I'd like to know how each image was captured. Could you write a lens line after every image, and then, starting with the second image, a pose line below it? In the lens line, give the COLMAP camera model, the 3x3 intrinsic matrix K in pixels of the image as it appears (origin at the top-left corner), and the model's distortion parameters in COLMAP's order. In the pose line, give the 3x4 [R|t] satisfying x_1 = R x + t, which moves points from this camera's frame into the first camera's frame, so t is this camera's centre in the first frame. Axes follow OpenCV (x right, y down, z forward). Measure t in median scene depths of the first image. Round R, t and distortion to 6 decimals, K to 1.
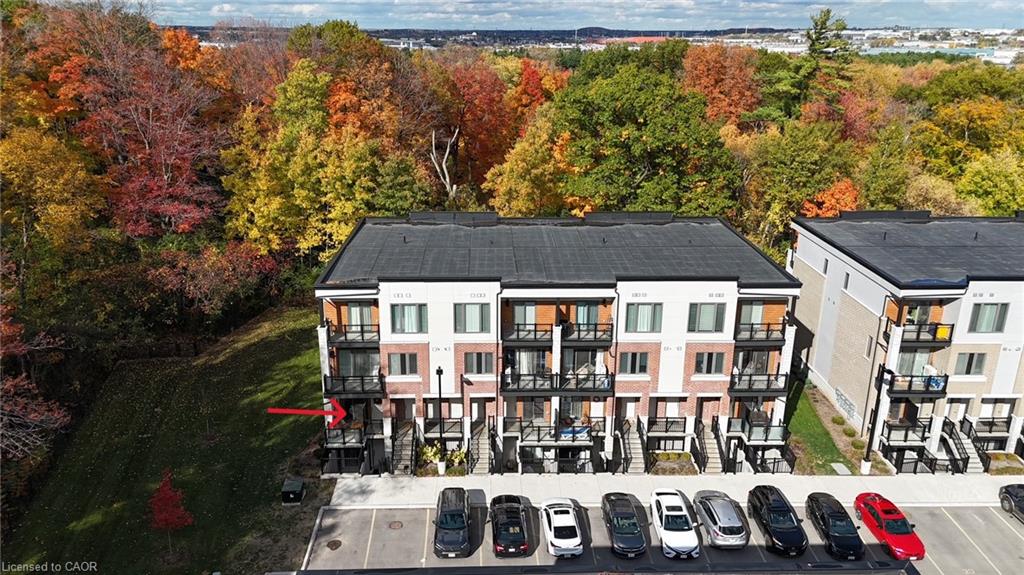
lens RADIAL K [[743.3, 0, 512.0], [0, 743.3, 287.5], [0, 0, 1]] dist [0.088590, -0.099564]
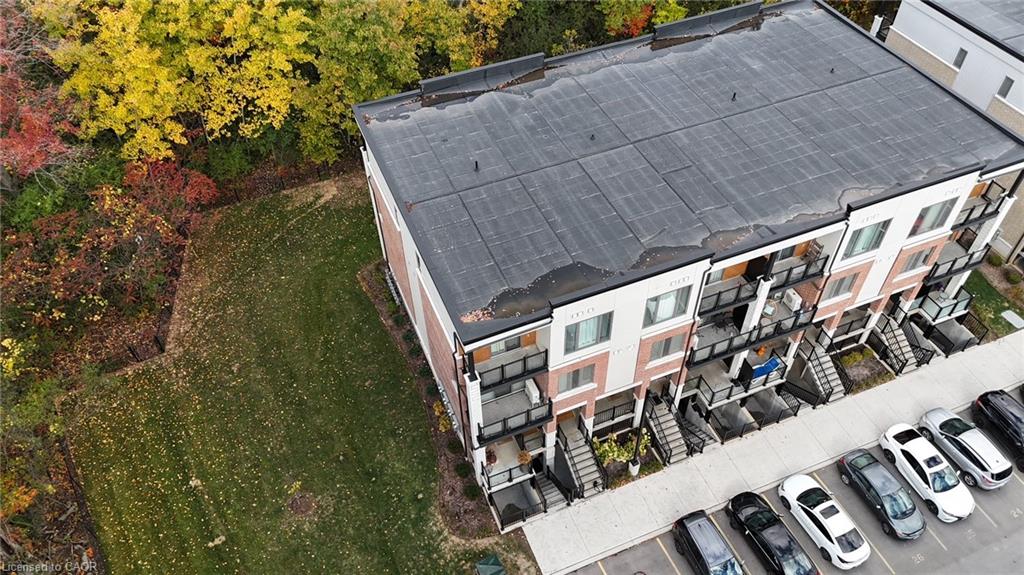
lens RADIAL K [[743.3, 0, 512.0], [0, 743.3, 287.5], [0, 0, 1]] dist [0.088590, -0.099564]
pose [[0.934010, -0.279040, 0.223074, -0.343199], [0.139965, 0.860331, 0.490142, -0.342325], [-0.328687, -0.426576, 0.842614, 0.445855]]
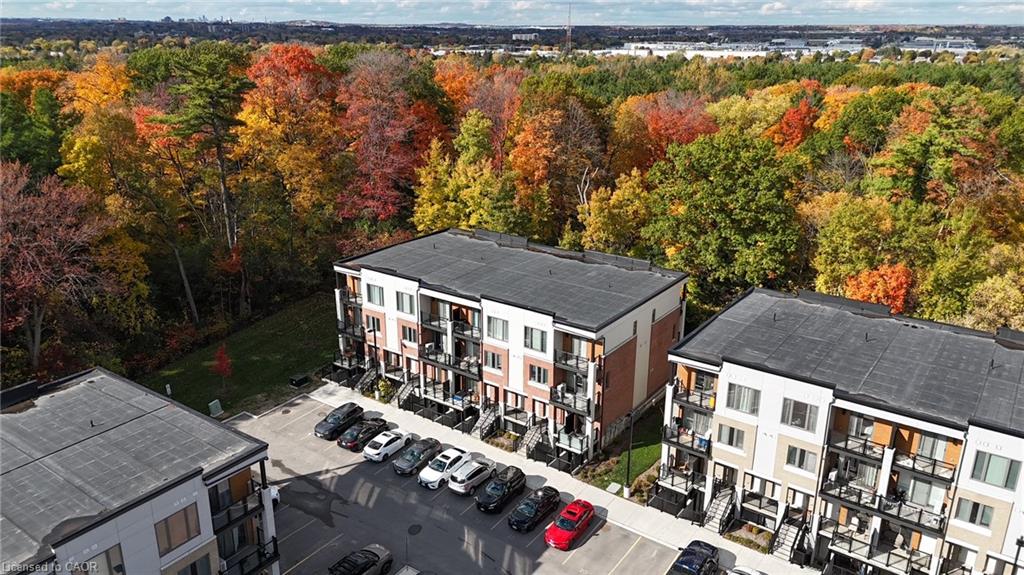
lens RADIAL K [[743.3, 0, 512.0], [0, 743.3, 287.5], [0, 0, 1]] dist [0.088590, -0.099564]
pose [[0.797896, 0.193562, -0.570873, 0.953915], [-0.193472, 0.979171, 0.061589, -0.121974], [0.570903, 0.061306, 0.818725, -0.106085]]
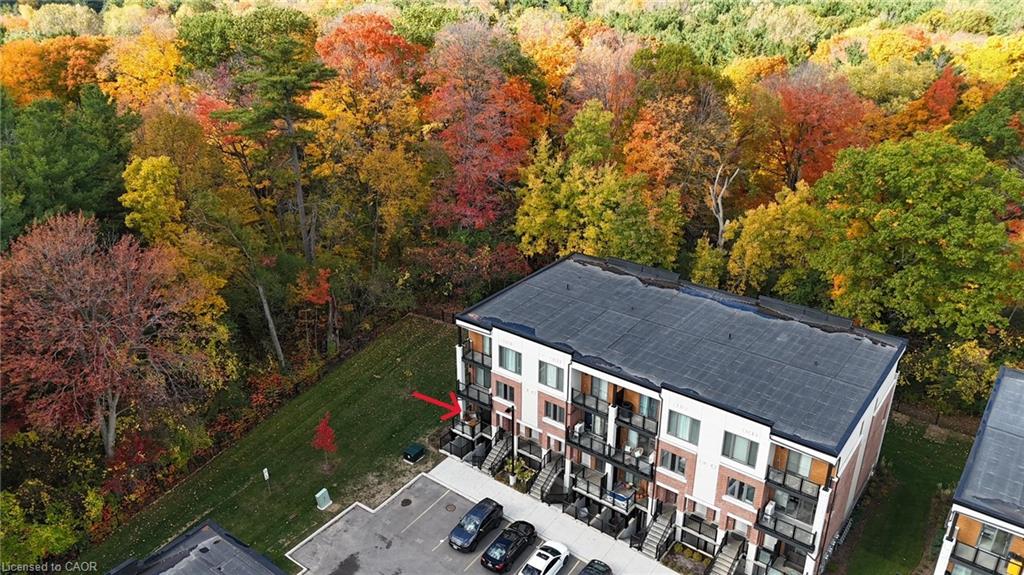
lens RADIAL K [[743.3, 0, 512.0], [0, 743.3, 287.5], [0, 0, 1]] dist [0.088590, -0.099564]
pose [[0.780920, 0.253787, -0.570751, 0.545087], [-0.197843, 0.967191, 0.159371, -0.275802], [0.592472, -0.011537, 0.805509, -0.015179]]
